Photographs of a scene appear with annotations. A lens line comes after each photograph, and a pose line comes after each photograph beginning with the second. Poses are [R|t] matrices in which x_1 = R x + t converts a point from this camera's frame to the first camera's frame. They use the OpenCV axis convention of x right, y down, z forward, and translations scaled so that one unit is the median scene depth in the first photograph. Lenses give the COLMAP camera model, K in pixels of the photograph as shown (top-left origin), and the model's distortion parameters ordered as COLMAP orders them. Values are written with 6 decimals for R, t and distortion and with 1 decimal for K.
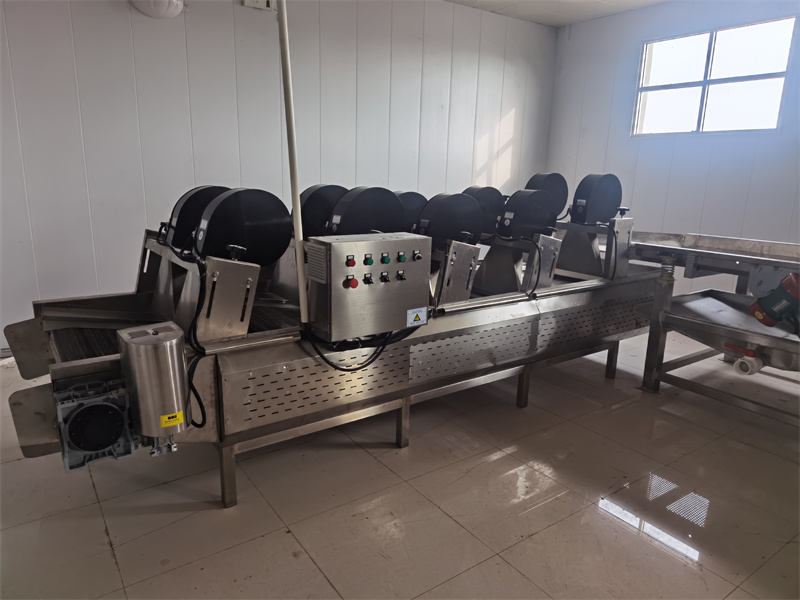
lens RADIAL K [[551.1, 0, 400.0], [0, 551.1, 300.0], [0, 0, 1]] dist [0.001351, 0.000856]
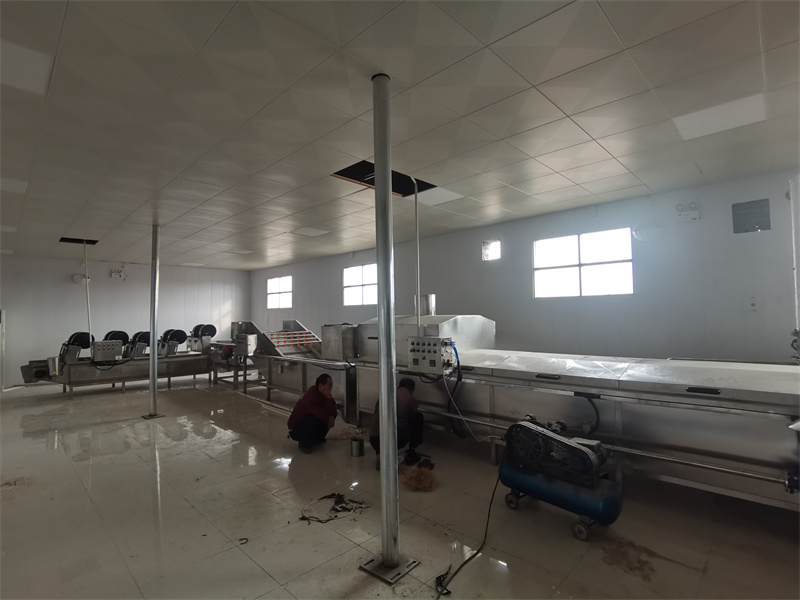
lens RADIAL K [[403.4, 0, 400.0], [0, 403.4, 300.0], [0, 0, 1]] dist [-0.034794, -0.001670]
pose [[0.983742, -0.031383, 0.176823, 1.738809], [0.078723, 0.960329, -0.267527, 0.626257], [-0.161412, 0.277097, 0.947187, -2.615896]]
